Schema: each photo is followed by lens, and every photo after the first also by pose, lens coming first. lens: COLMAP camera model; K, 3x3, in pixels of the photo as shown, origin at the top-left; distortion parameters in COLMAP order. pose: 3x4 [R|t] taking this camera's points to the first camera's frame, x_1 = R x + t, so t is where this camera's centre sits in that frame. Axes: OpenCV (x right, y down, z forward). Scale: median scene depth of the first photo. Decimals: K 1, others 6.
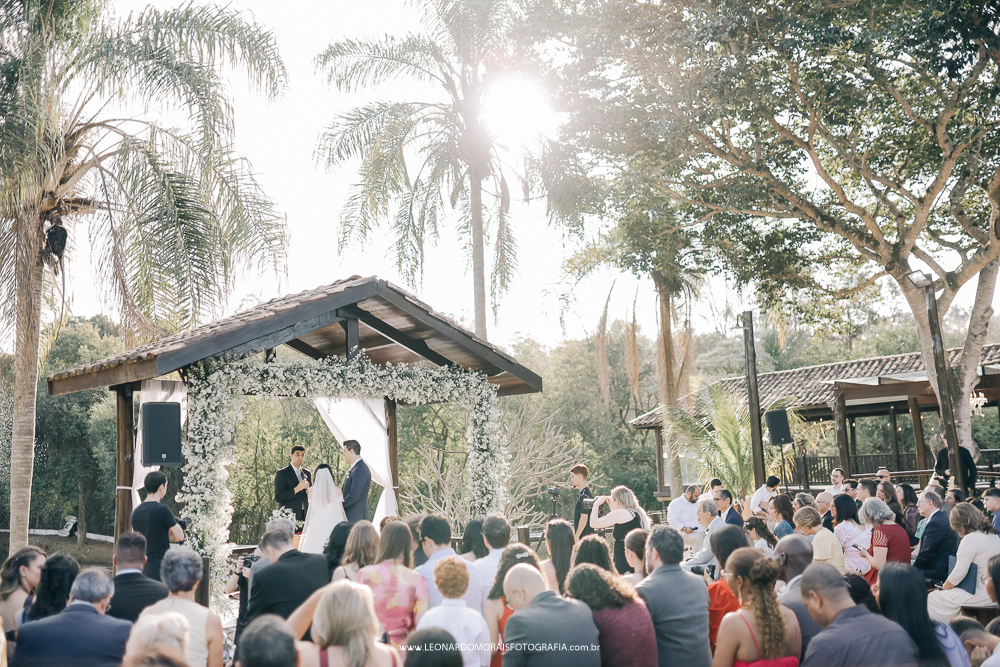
lens RADIAL K [[951.0, 0, 493.8], [0, 951.0, 341.2], [0, 0, 1]] dist [-0.030083, 0.000000]
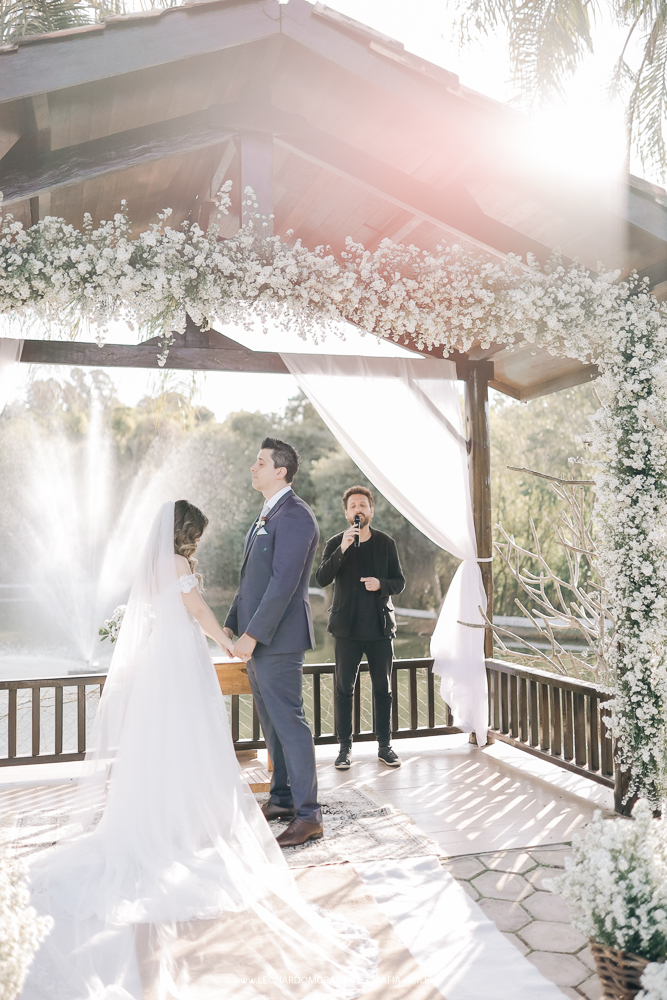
lens RADIAL K [[951.0, 0, 333.6], [0, 951.0, 504.4], [0, 0, 1]] dist [-0.030083, 0.000000]
pose [[0.889889, 0.003870, -0.456160, 0.053387], [0.042622, 0.994884, 0.091588, 0.084500], [0.454181, -0.100945, 0.885172, 0.585709]]
